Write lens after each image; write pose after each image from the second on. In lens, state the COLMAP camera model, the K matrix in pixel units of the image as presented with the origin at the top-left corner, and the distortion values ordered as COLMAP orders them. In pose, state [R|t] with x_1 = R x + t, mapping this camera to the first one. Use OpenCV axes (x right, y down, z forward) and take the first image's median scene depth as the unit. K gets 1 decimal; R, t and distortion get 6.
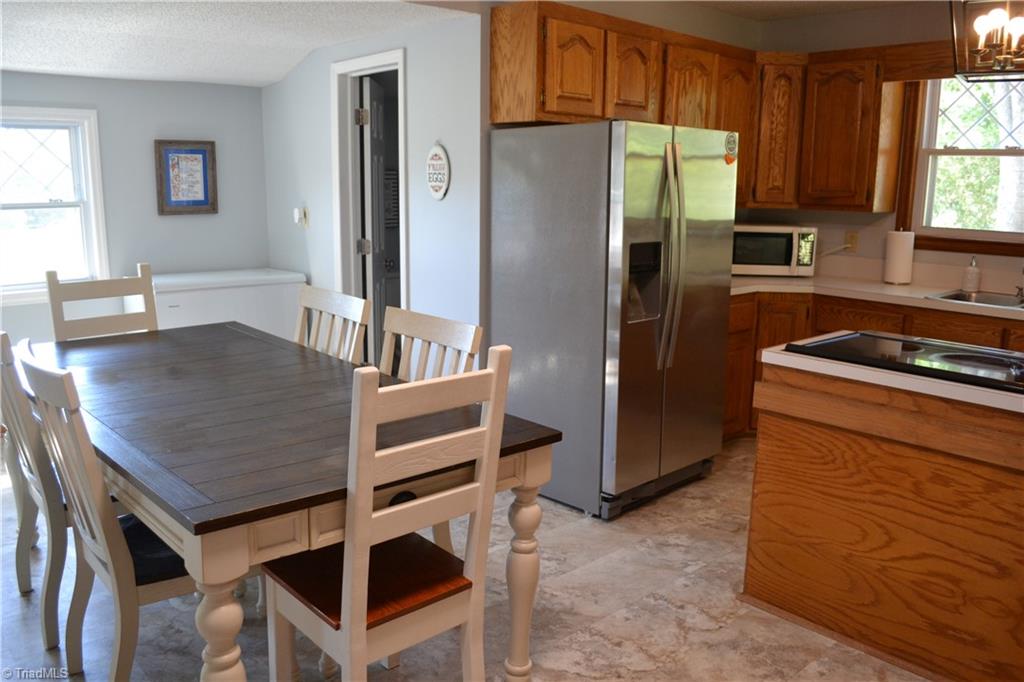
lens RADIAL K [[823.5, 0, 512.7], [0, 823.5, 355.0], [0, 0, 1]] dist [-0.086875, 0.015873]
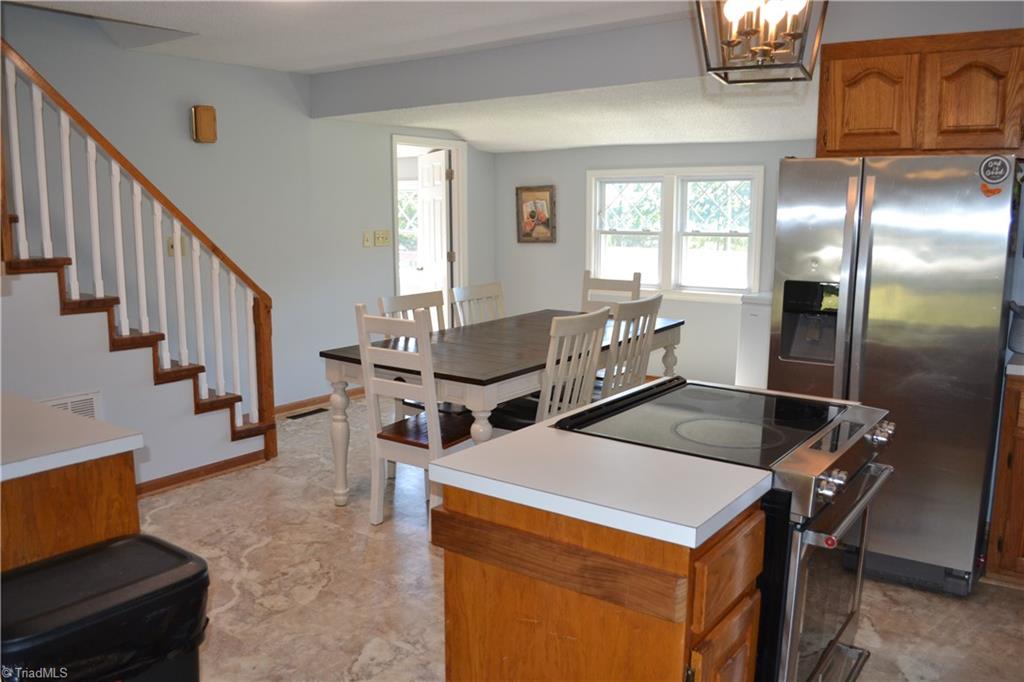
lens RADIAL K [[823.5, 0, 513.4], [0, 823.5, 347.2], [0, 0, 1]] dist [-0.086875, 0.015873]
pose [[0.193879, 0.145493, -0.970177, 0.991391], [-0.201093, 0.973836, 0.105856, -0.089275], [0.960194, 0.174572, 0.218064, 0.451881]]
